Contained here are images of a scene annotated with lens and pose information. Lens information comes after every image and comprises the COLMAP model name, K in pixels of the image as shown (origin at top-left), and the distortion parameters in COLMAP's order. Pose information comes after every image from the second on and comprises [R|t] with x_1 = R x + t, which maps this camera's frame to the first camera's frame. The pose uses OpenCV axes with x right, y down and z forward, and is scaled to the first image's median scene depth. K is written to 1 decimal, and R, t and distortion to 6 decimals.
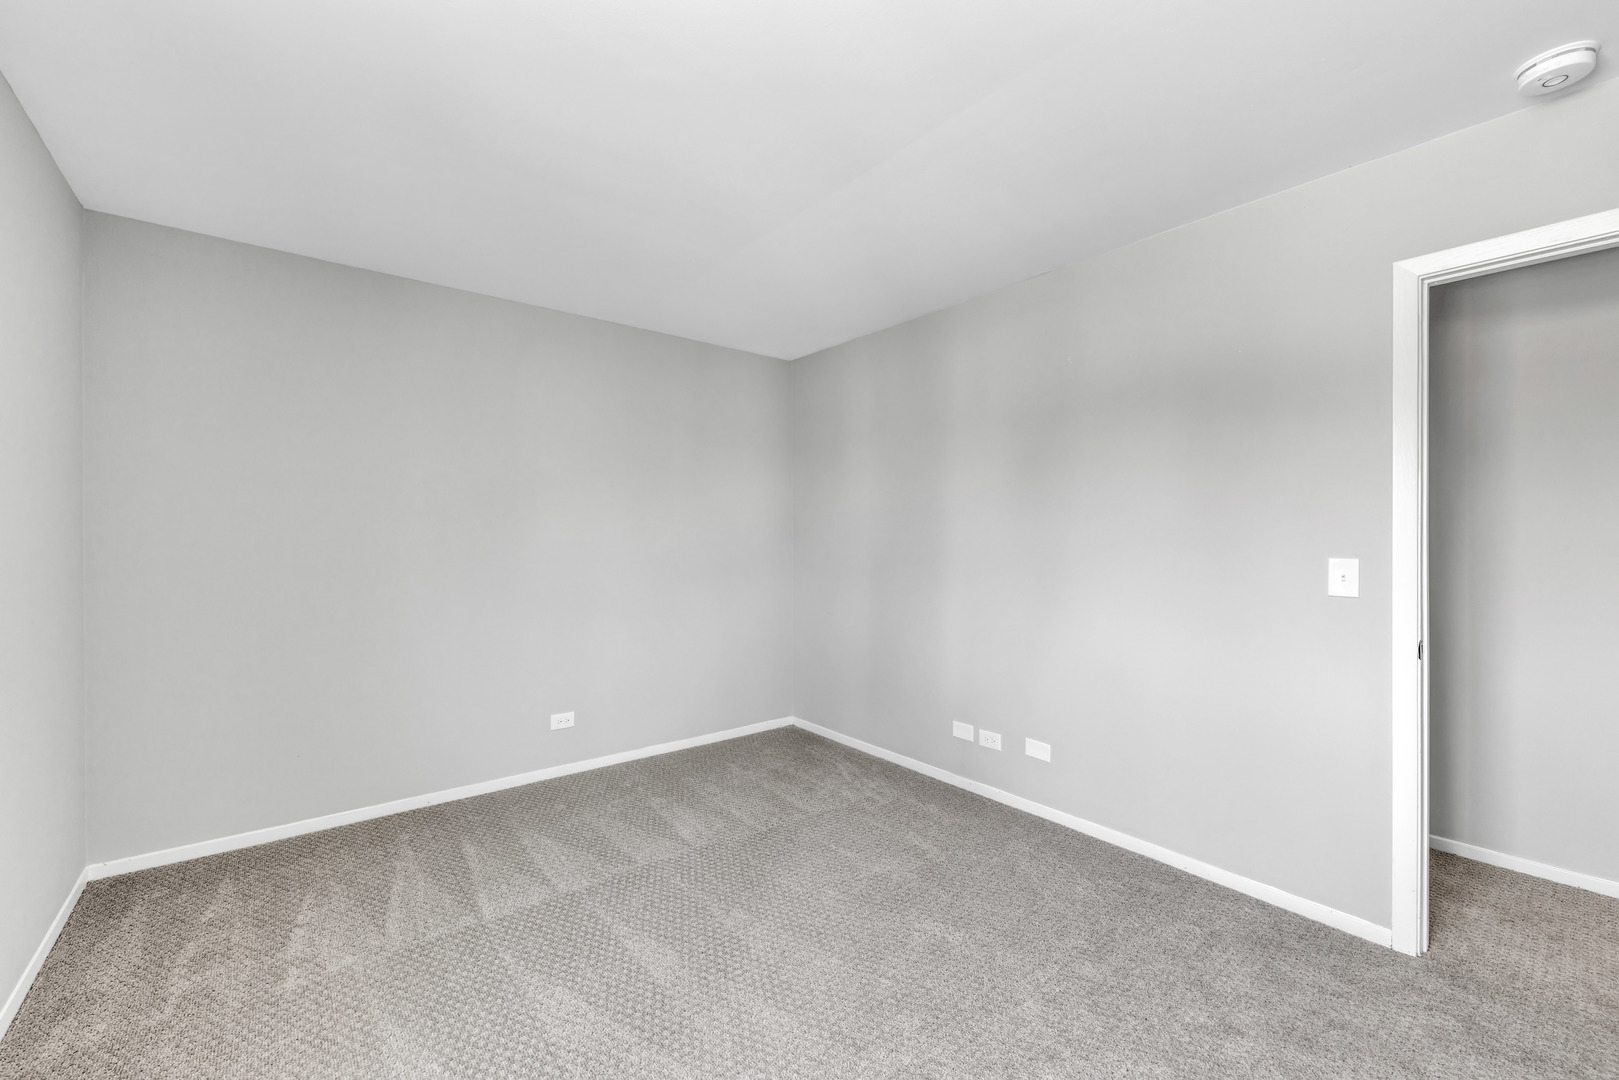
lens RADIAL K [[666.2, 0, 808.5], [0, 666.2, 538.4], [0, 0, 1]] dist [0.019936, 0.000007]
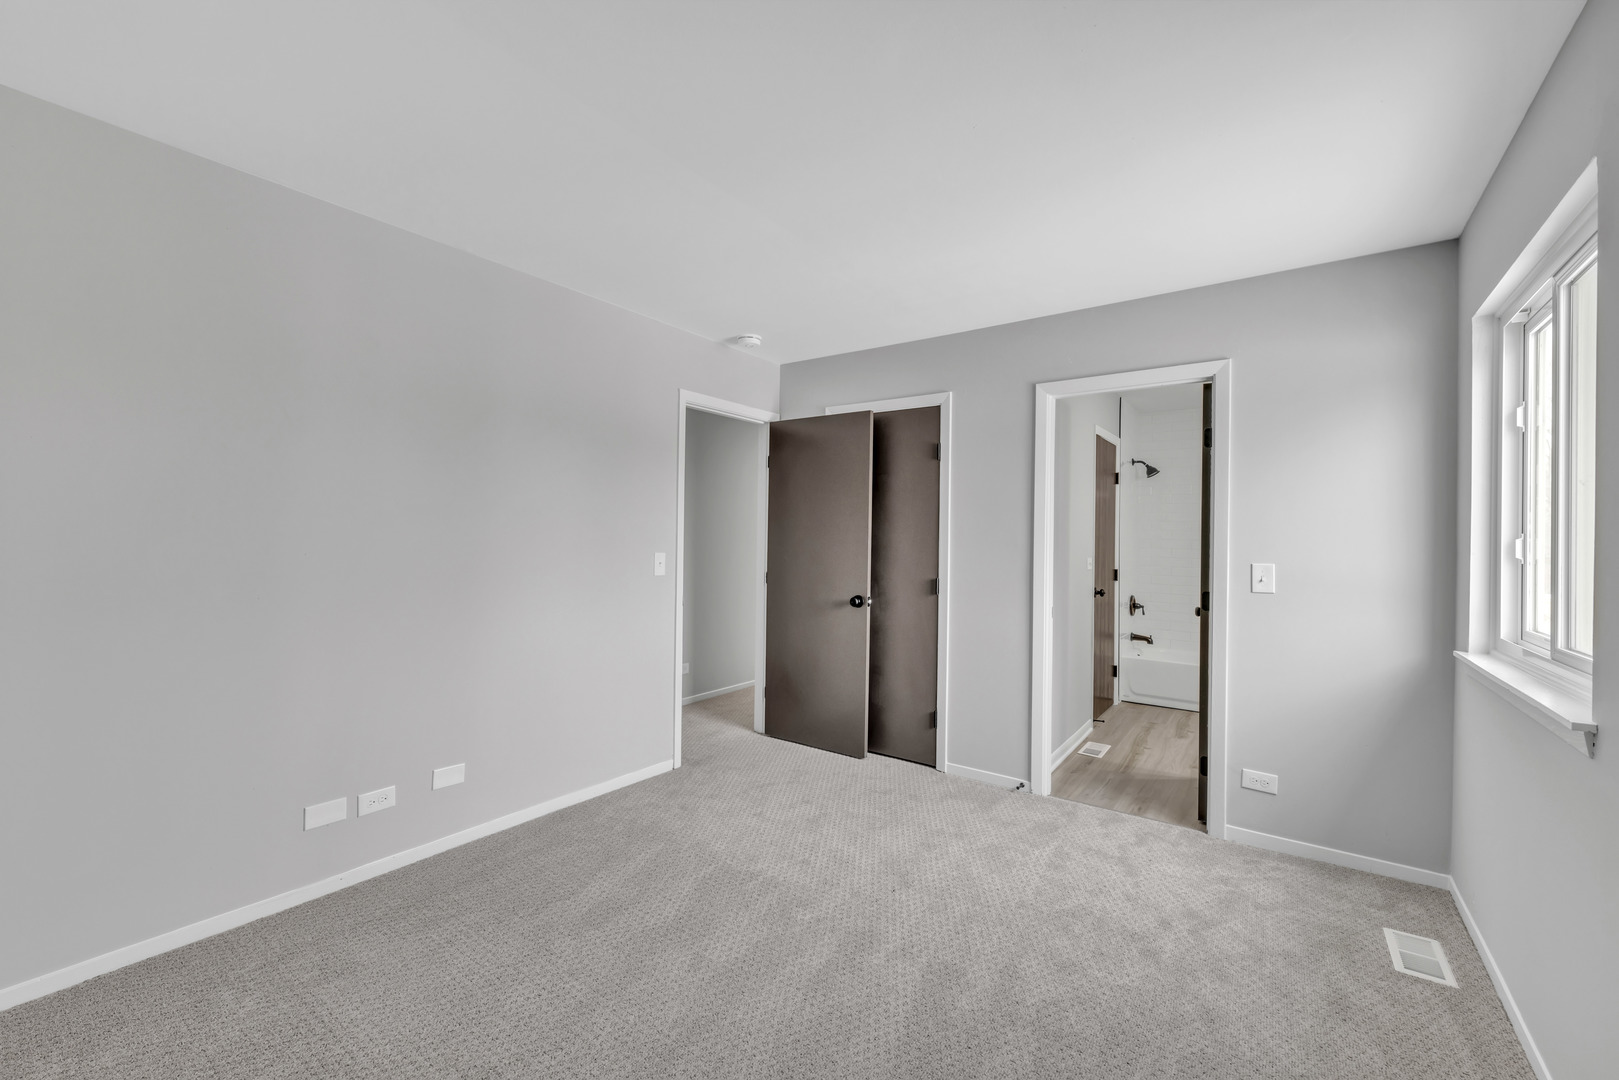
lens RADIAL K [[666.2, 0, 808.4], [0, 666.2, 539.1], [0, 0, 1]] dist [0.019936, 0.000007]
pose [[-0.257576, -0.003491, 0.966252, -0.645899], [-0.009527, 0.999954, 0.001073, -0.006824], [-0.966211, -0.008929, -0.257597, 0.765772]]
